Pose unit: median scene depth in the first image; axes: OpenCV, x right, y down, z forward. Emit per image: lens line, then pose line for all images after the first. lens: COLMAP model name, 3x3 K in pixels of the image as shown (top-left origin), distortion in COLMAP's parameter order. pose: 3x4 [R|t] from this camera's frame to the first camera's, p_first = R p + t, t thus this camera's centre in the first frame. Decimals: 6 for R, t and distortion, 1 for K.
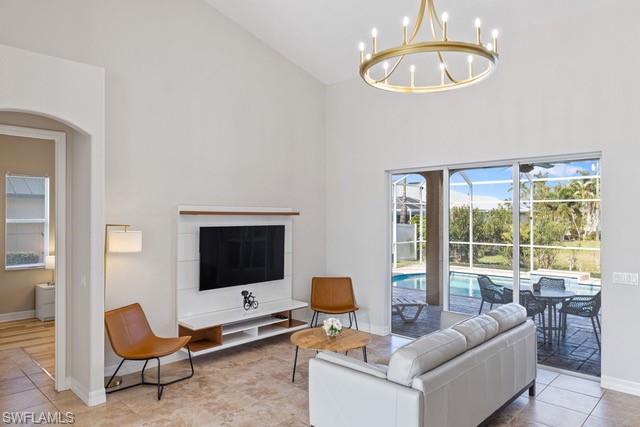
lens RADIAL K [[426.5, 0, 320.7], [0, 426.5, 214.3], [0, 0, 1]] dist [0.000496, 0.000966]
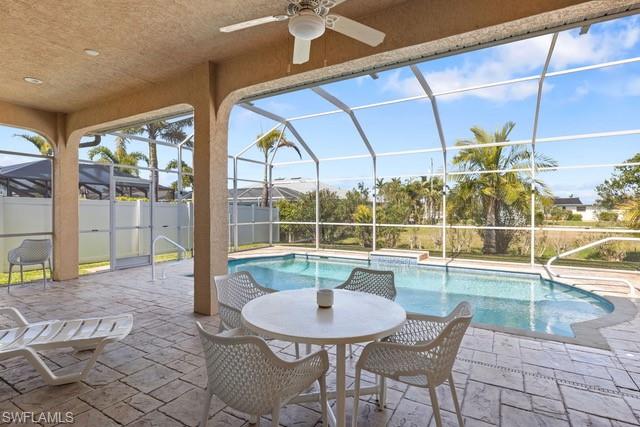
lens RADIAL K [[322.7, 0, 319.2], [0, 322.7, 213.7], [0, 0, 1]] dist [-0.001749, -0.001039]
pose [[0.970829, -0.000225, 0.239772, 0.181318], [-0.002962, 0.999912, 0.012931, 0.037011], [-0.239754, -0.013264, 0.970743, 0.295637]]
